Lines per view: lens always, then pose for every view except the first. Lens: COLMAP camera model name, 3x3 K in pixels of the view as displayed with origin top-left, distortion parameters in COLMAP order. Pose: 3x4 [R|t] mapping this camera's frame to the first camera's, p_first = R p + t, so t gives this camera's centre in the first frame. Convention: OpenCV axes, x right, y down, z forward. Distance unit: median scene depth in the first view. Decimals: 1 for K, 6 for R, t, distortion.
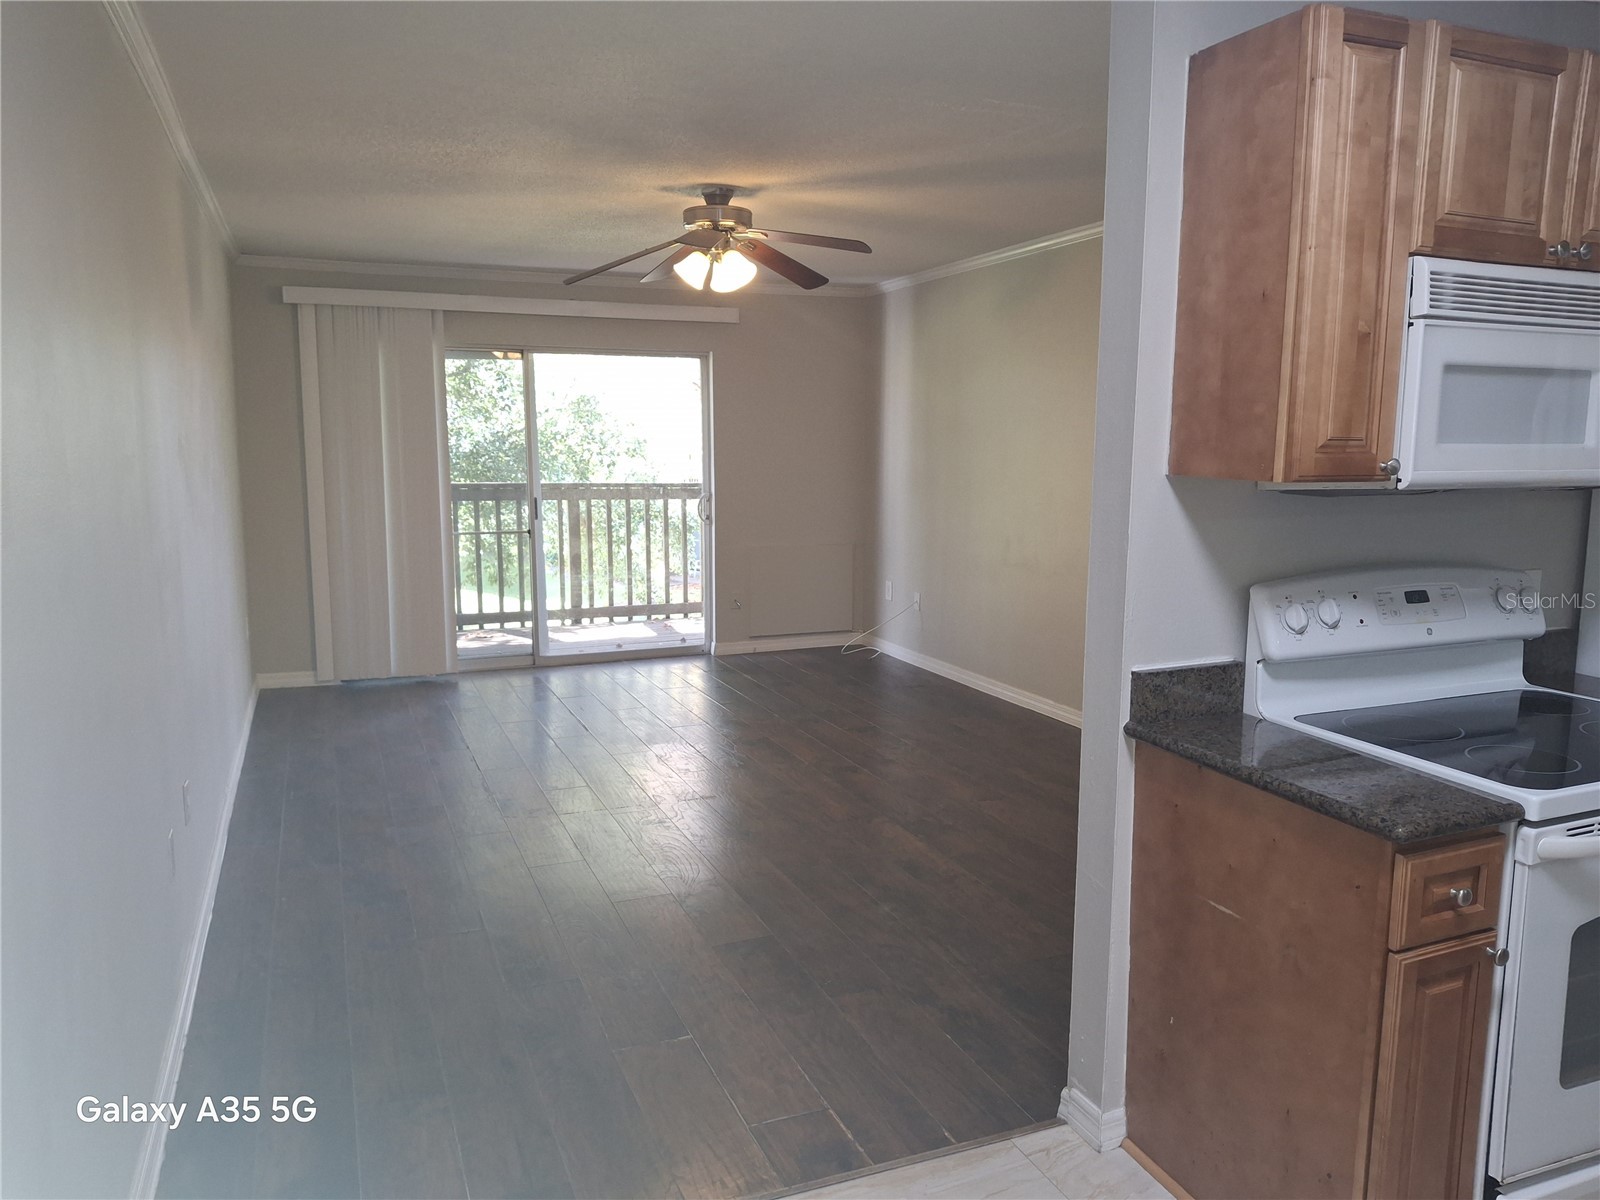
lens RADIAL K [[1173.3, 0, 801.6], [0, 1173.3, 600.1], [0, 0, 1]] dist [0.059842, -0.091630]
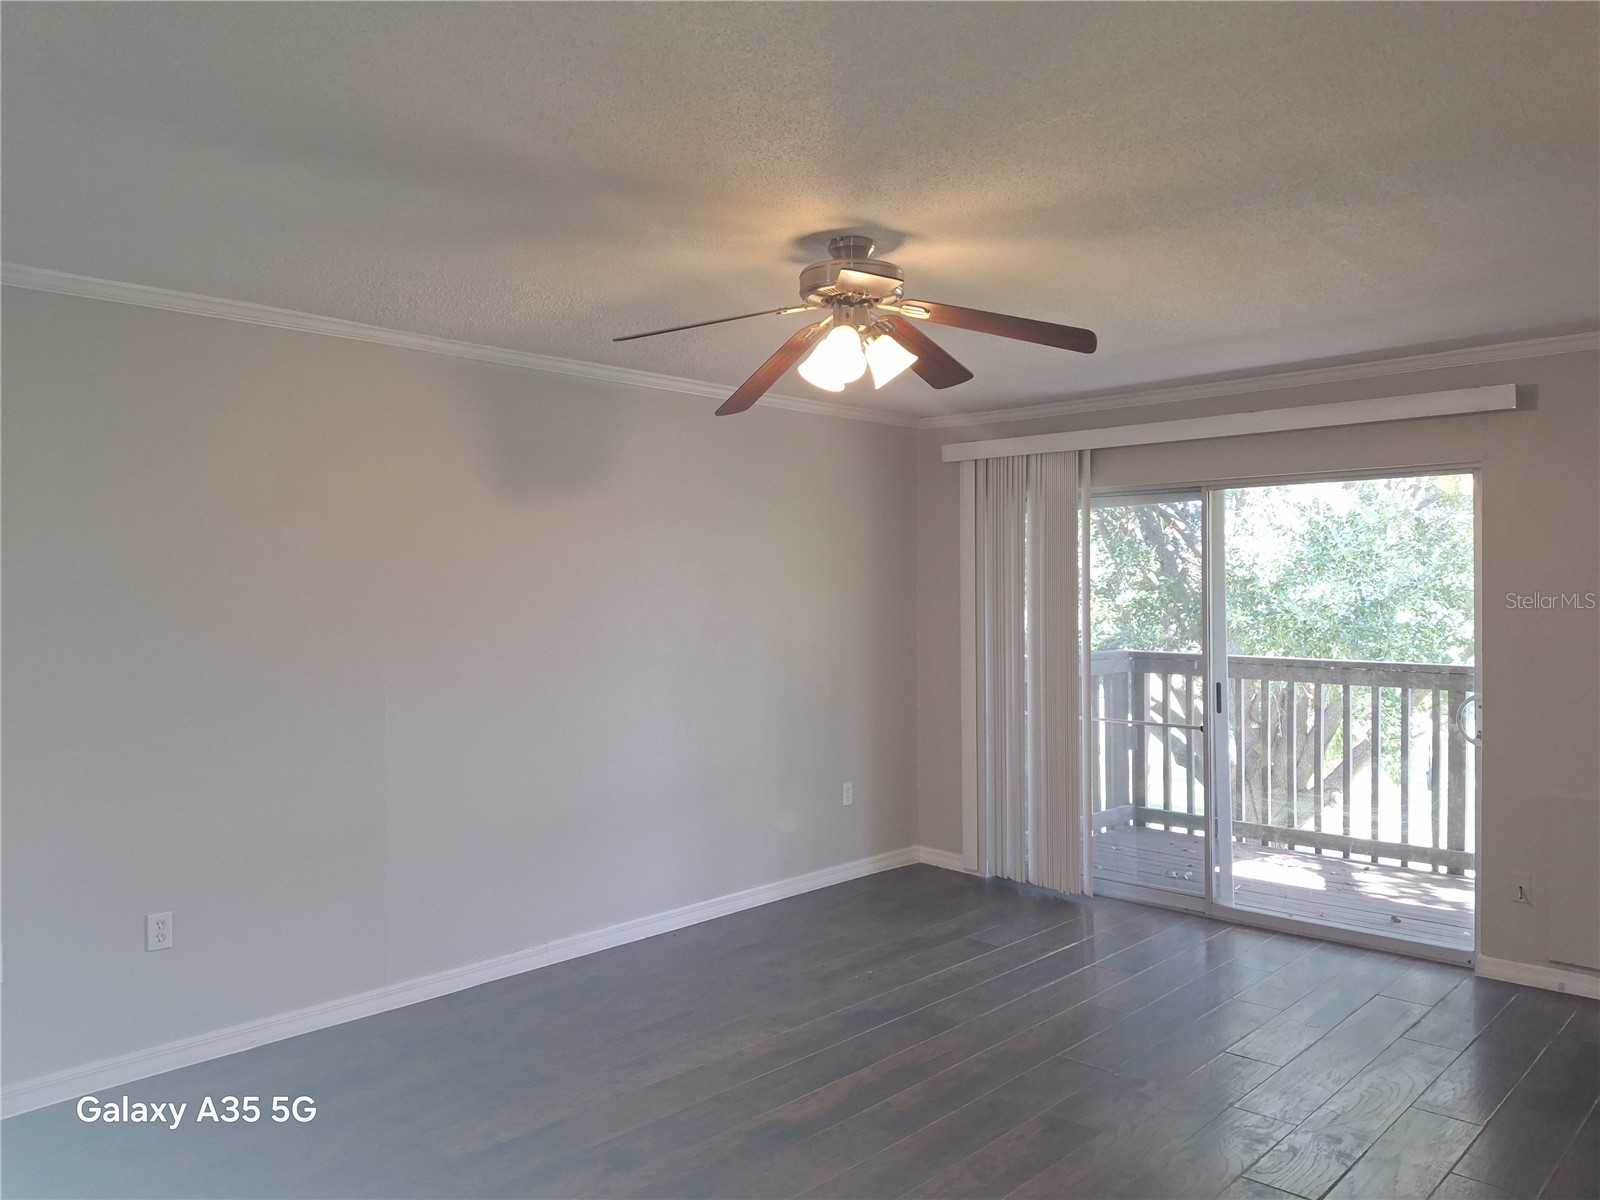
lens RADIAL K [[1173.3, 0, 793.0], [0, 1173.3, 589.4], [0, 0, 1]] dist [0.059842, -0.091630]
pose [[0.379486, -0.012326, -0.925115, 0.631291], [-0.129881, 0.989300, -0.066459, -0.109175], [0.916036, 0.145375, 0.373824, 0.854787]]
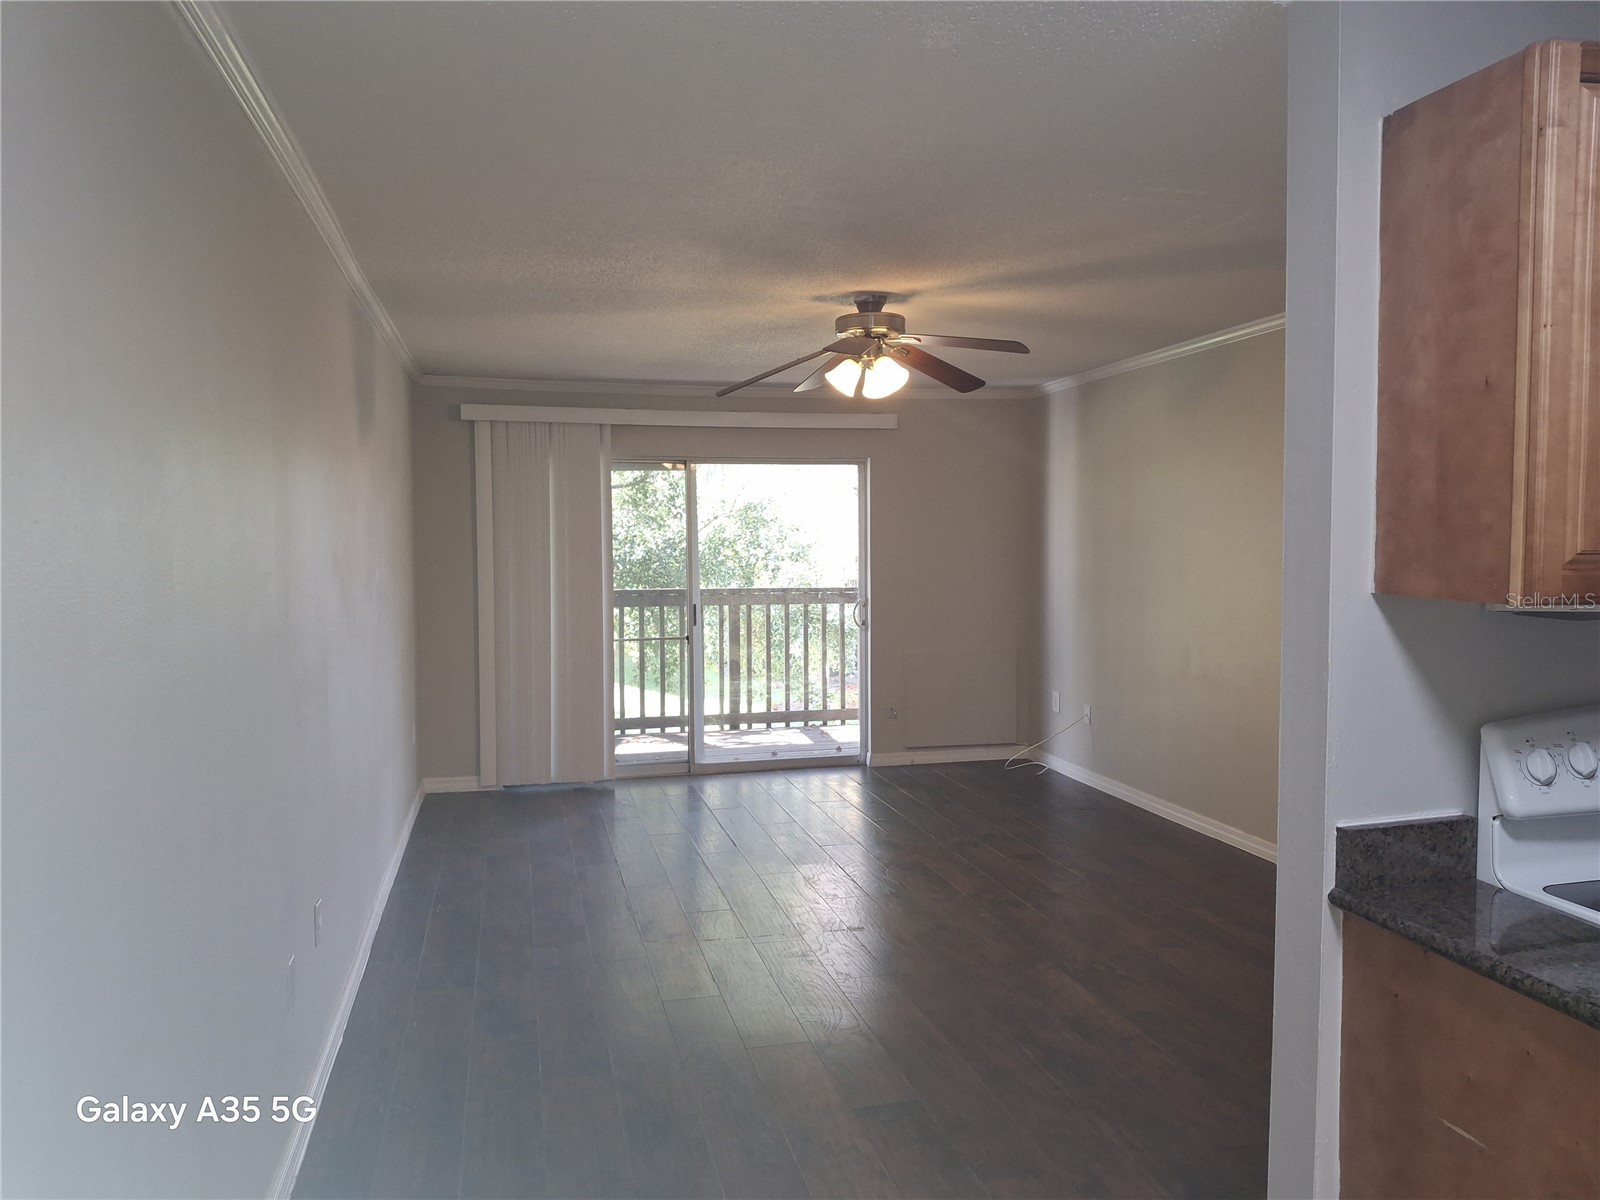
lens RADIAL K [[1173.3, 0, 796.5], [0, 1173.3, 593.4], [0, 0, 1]] dist [0.059842, -0.091630]
pose [[0.989106, -0.001919, -0.147192, 0.012528], [-0.011619, 0.995778, -0.091060, -0.011701], [0.146745, 0.091779, 0.984907, 0.048982]]
